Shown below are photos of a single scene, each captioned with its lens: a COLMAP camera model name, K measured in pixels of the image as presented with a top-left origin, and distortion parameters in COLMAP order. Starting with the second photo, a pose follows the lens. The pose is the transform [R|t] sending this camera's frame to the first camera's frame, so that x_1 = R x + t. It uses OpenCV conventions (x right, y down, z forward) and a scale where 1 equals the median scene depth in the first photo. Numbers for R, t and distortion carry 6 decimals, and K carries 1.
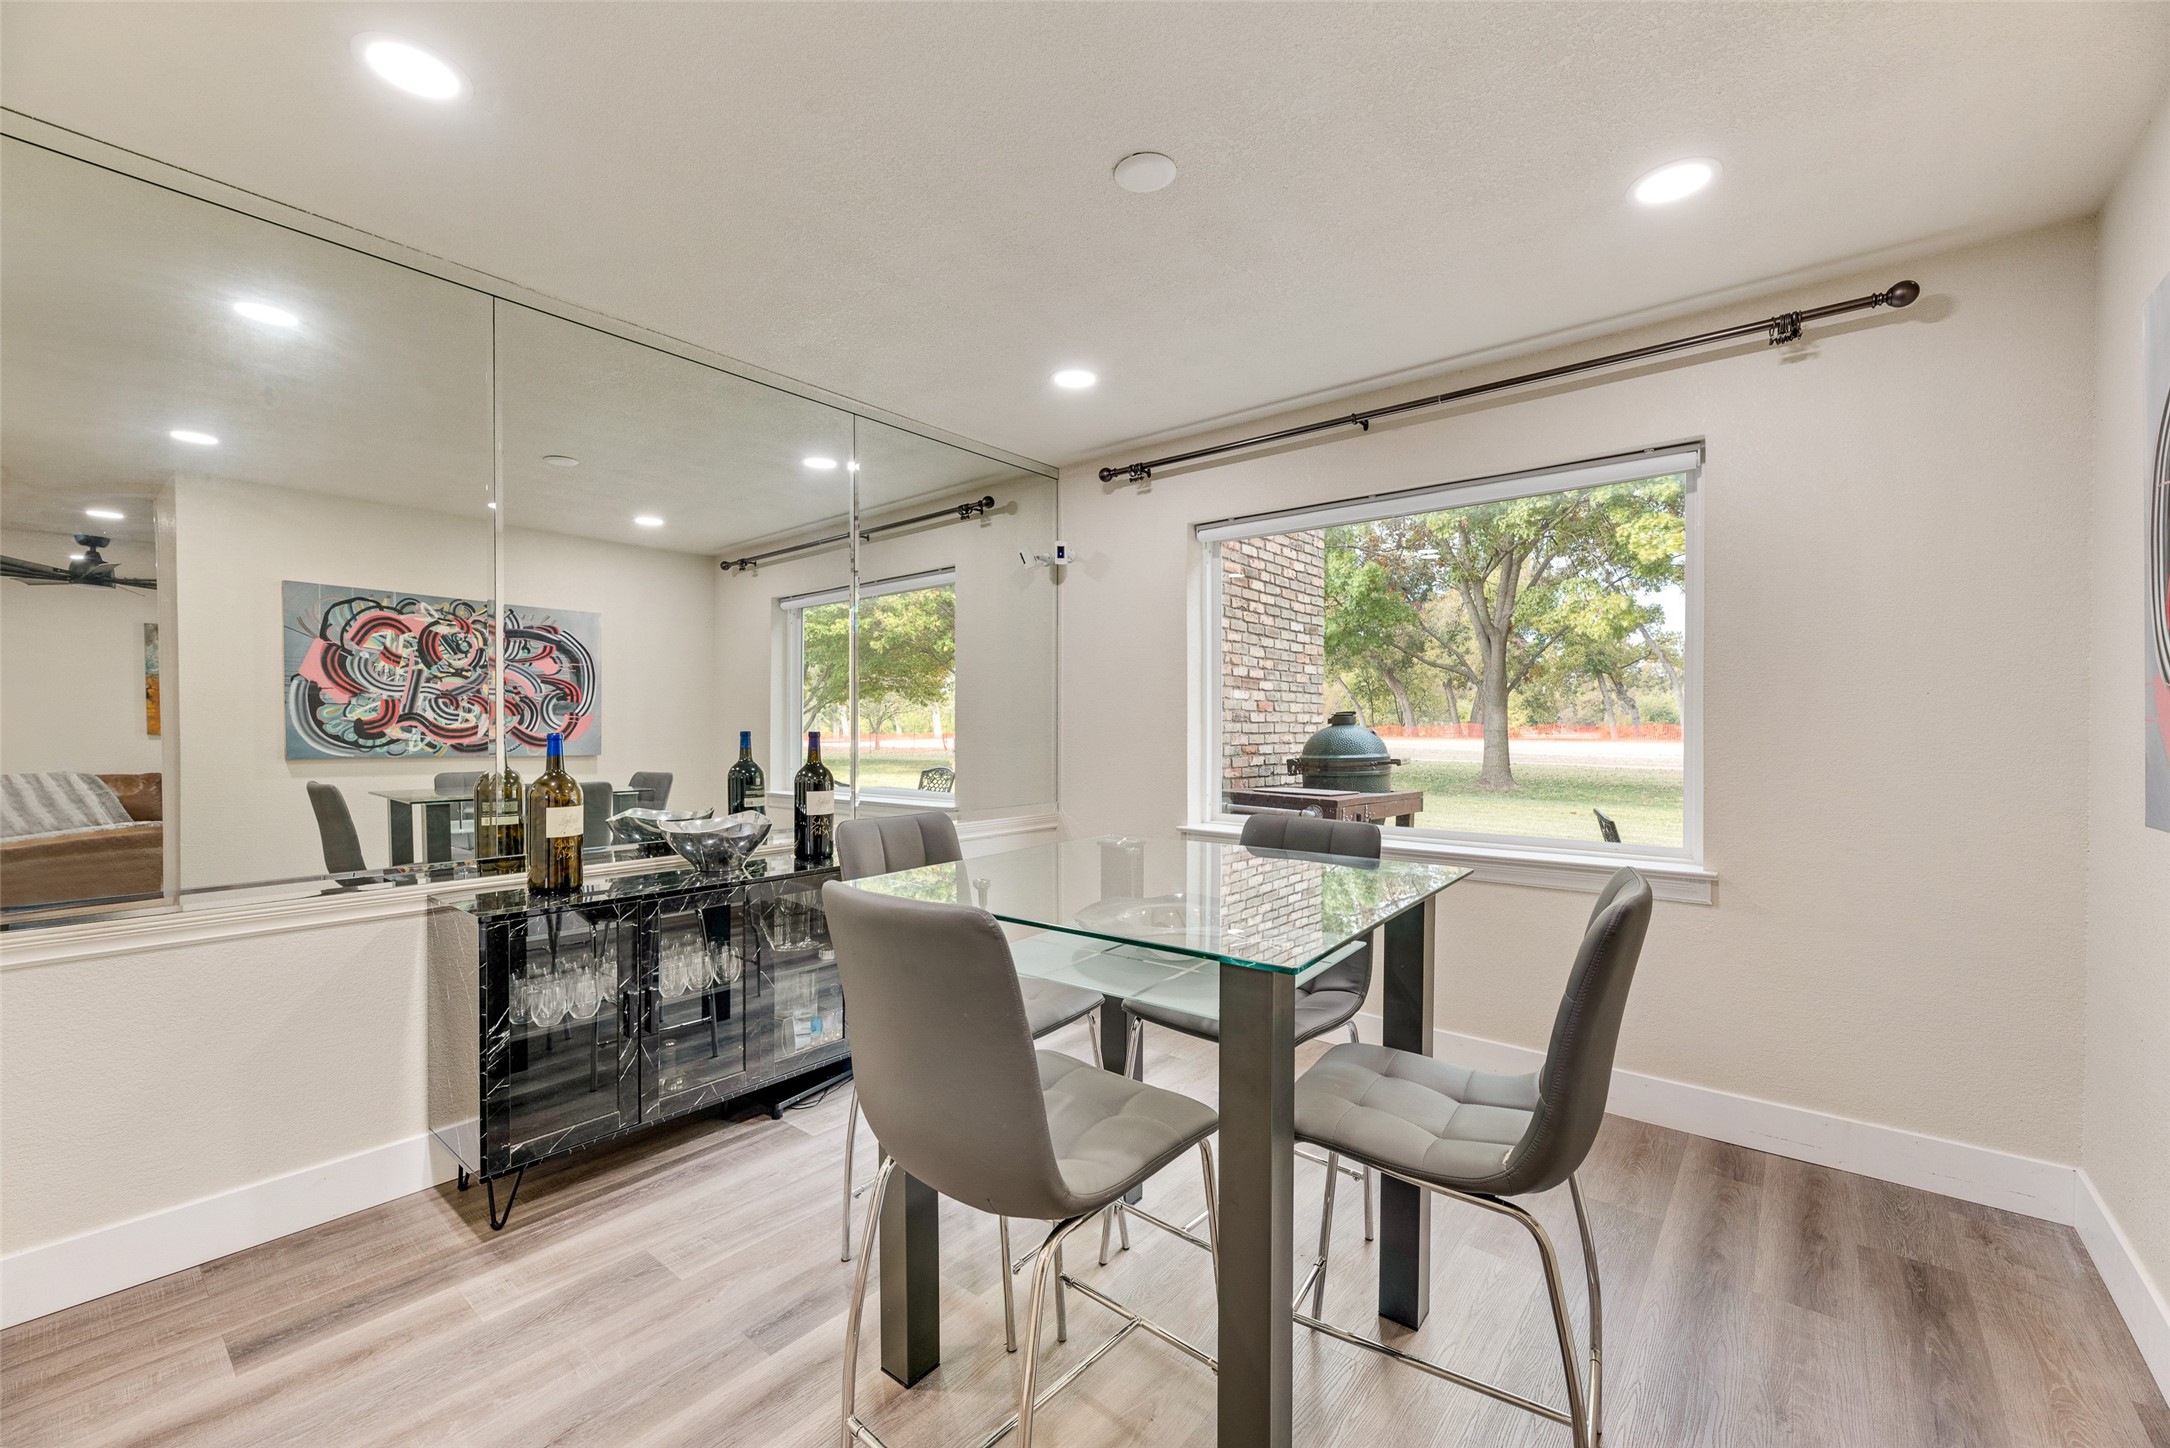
lens RADIAL K [[883.0, 0, 1090.7], [0, 883.0, 728.1], [0, 0, 1]] dist [0.000338, -0.000025]
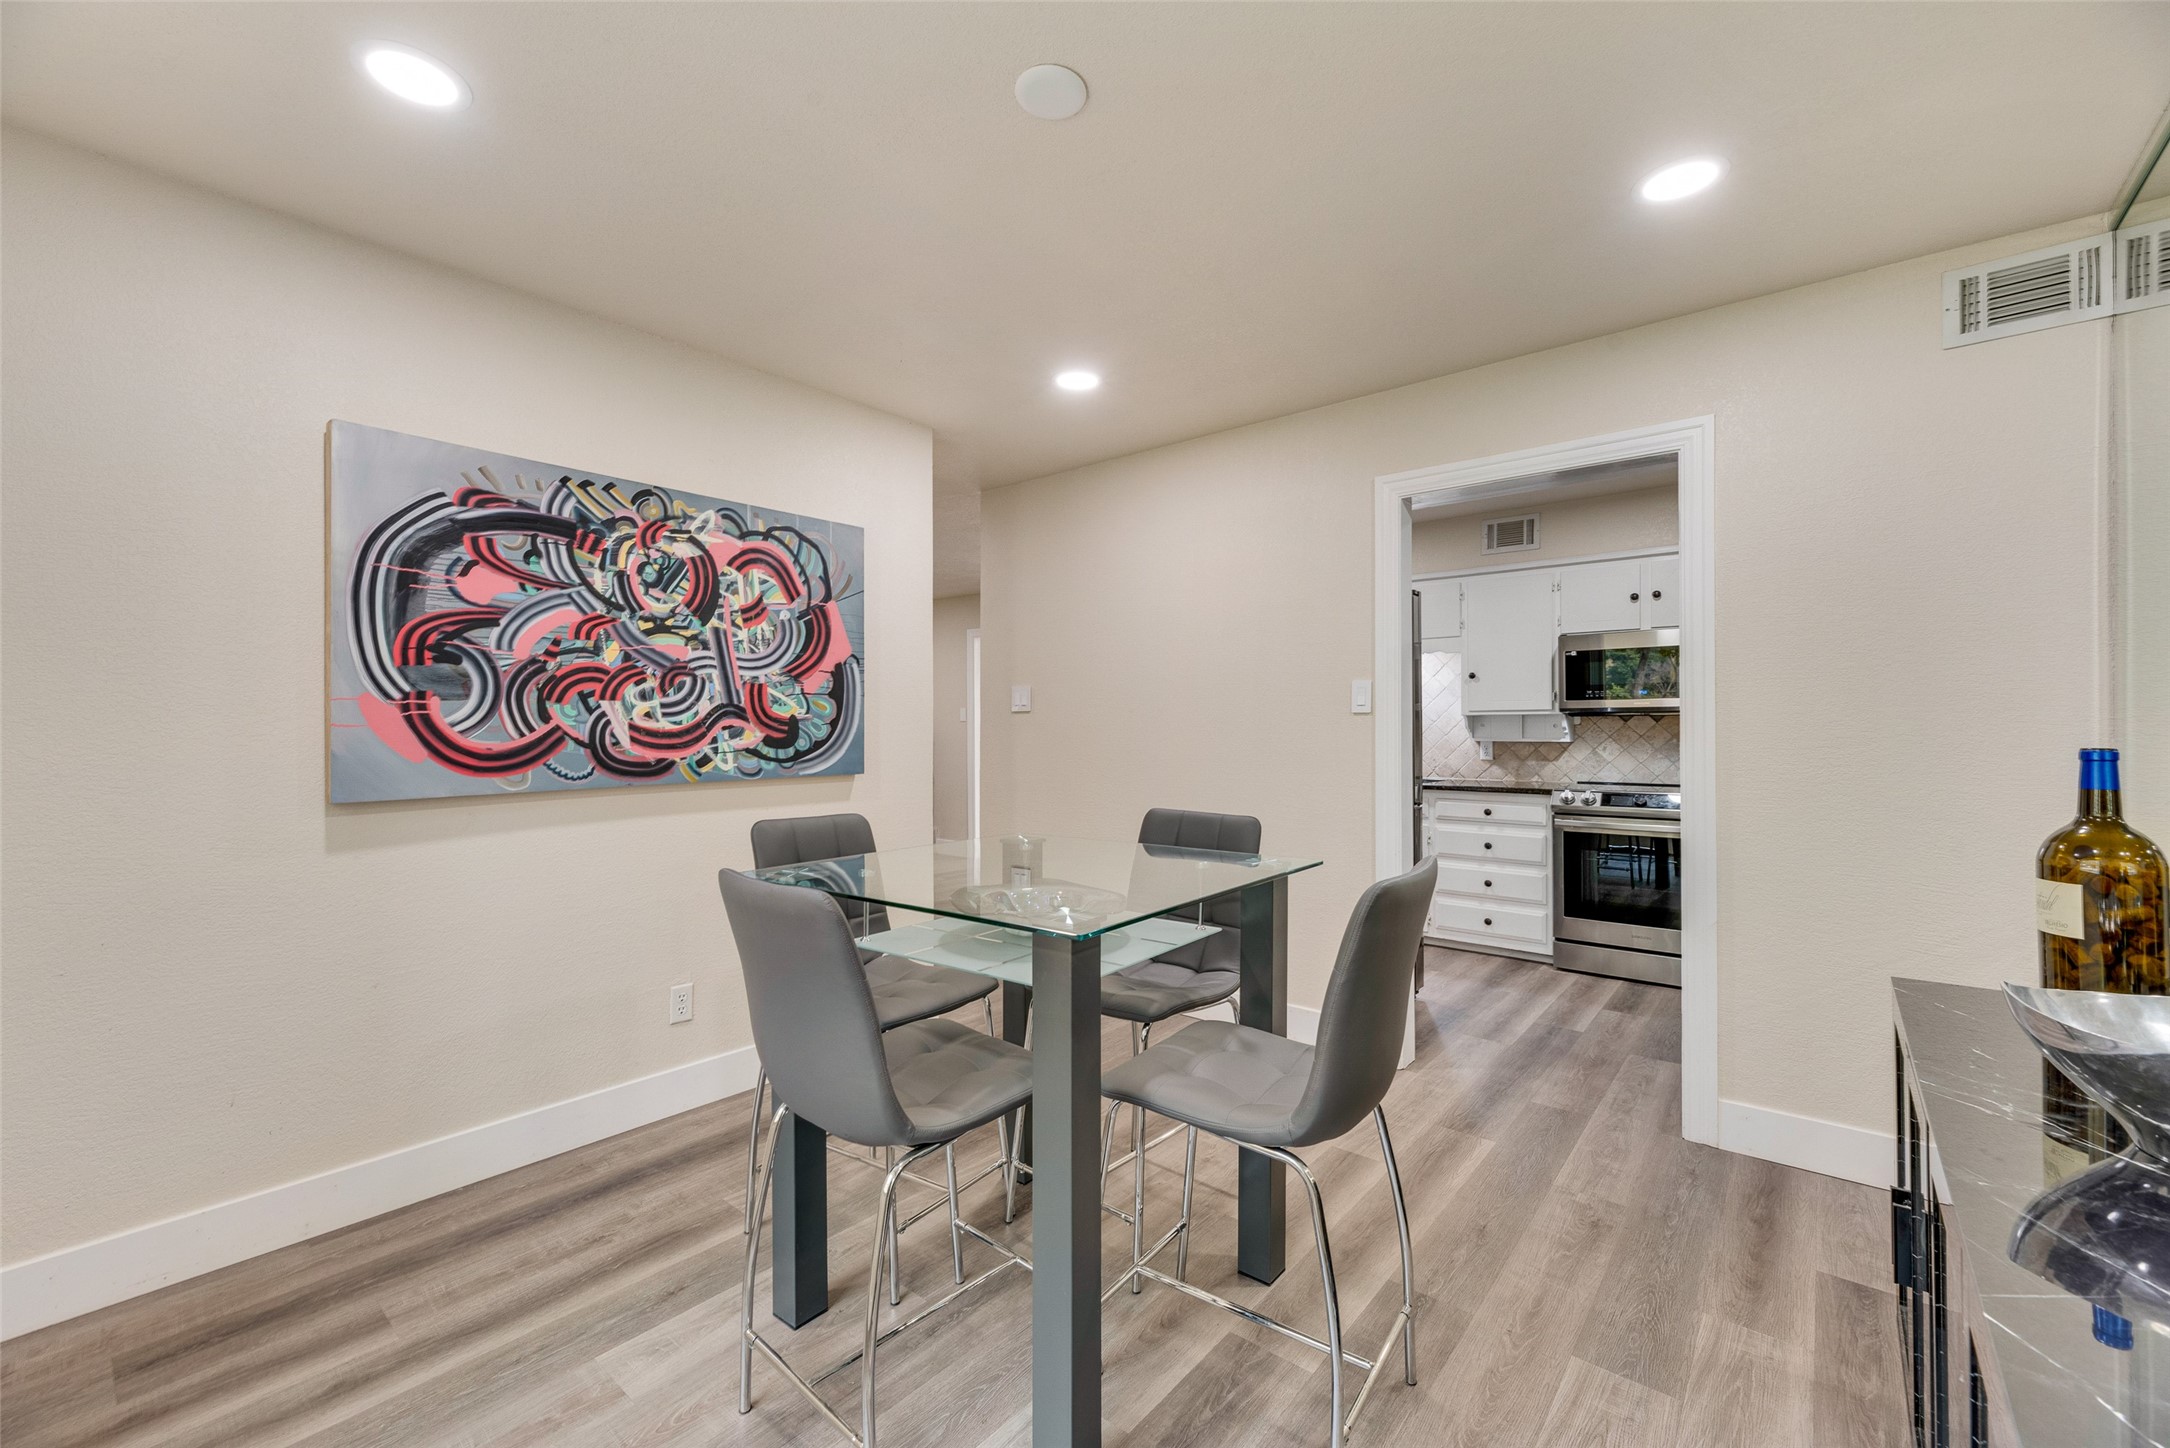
lens RADIAL K [[883.0, 0, 1090.7], [0, 883.0, 728.1], [0, 0, 1]] dist [0.000338, -0.000025]
pose [[-0.999956, 0.000572, 0.009407, 0.004485], [0.000598, 0.999996, 0.002758, -0.003176], [-0.009406, 0.002764, -0.999952, 0.753138]]
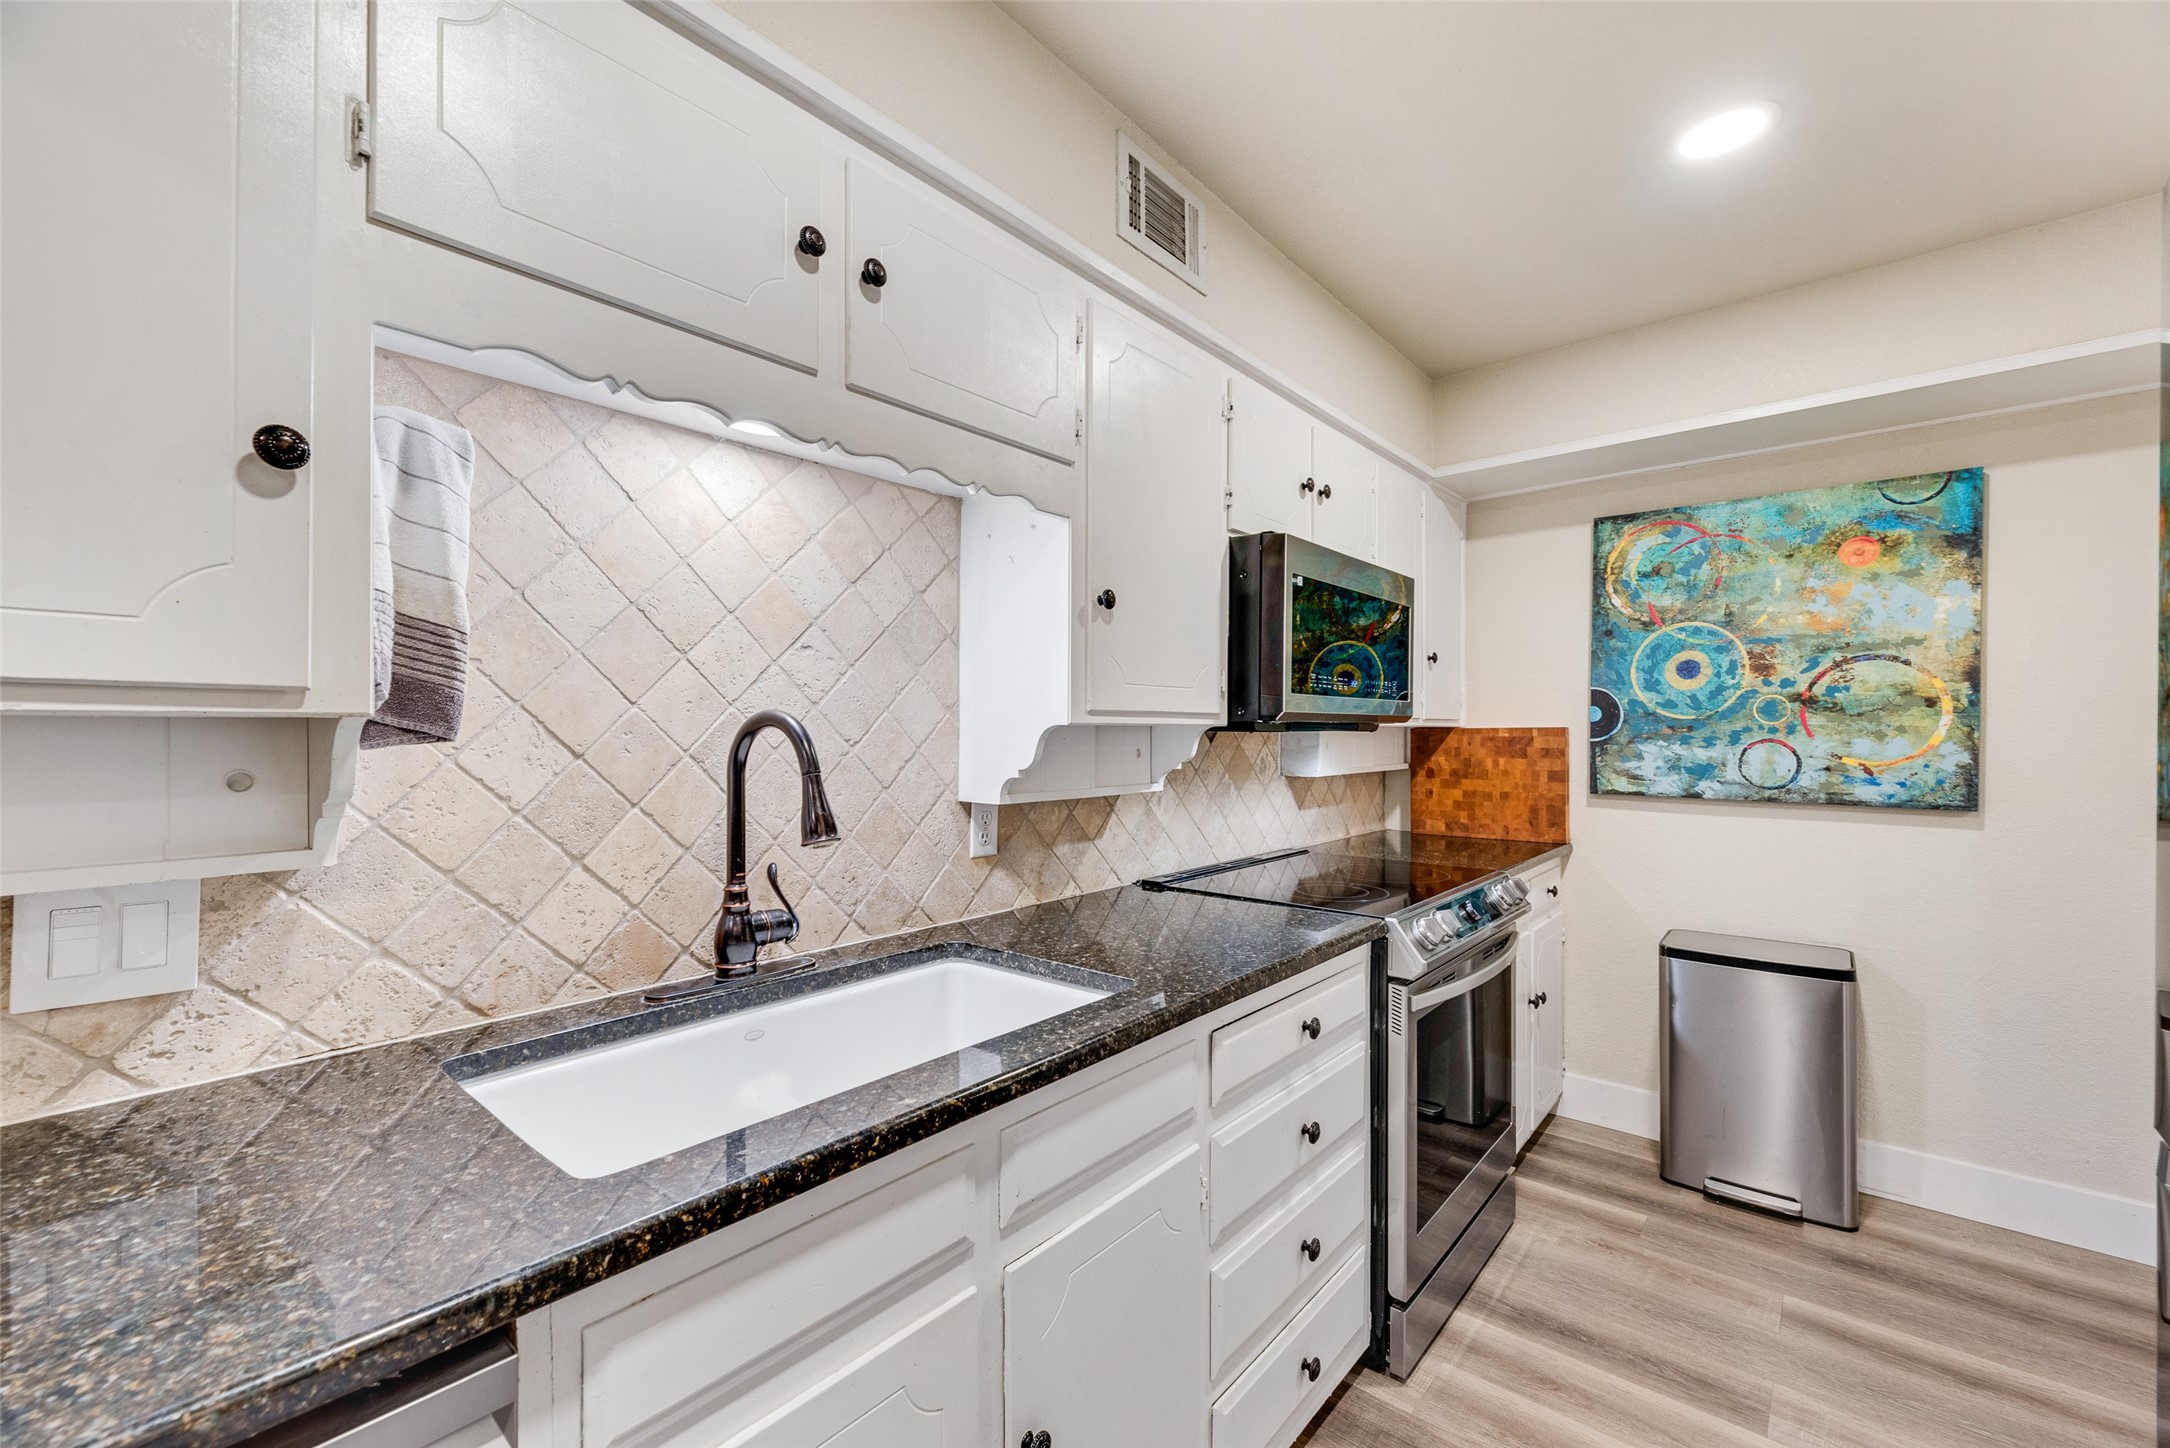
lens RADIAL K [[883.0, 0, 1090.7], [0, 883.0, 728.1], [0, 0, 1]] dist [0.000338, -0.000025]
pose [[-0.021028, -0.007767, -0.999749, -0.107830], [-0.005715, 0.999954, -0.007648, -0.011050], [0.999763, 0.005553, -0.021072, -0.286041]]
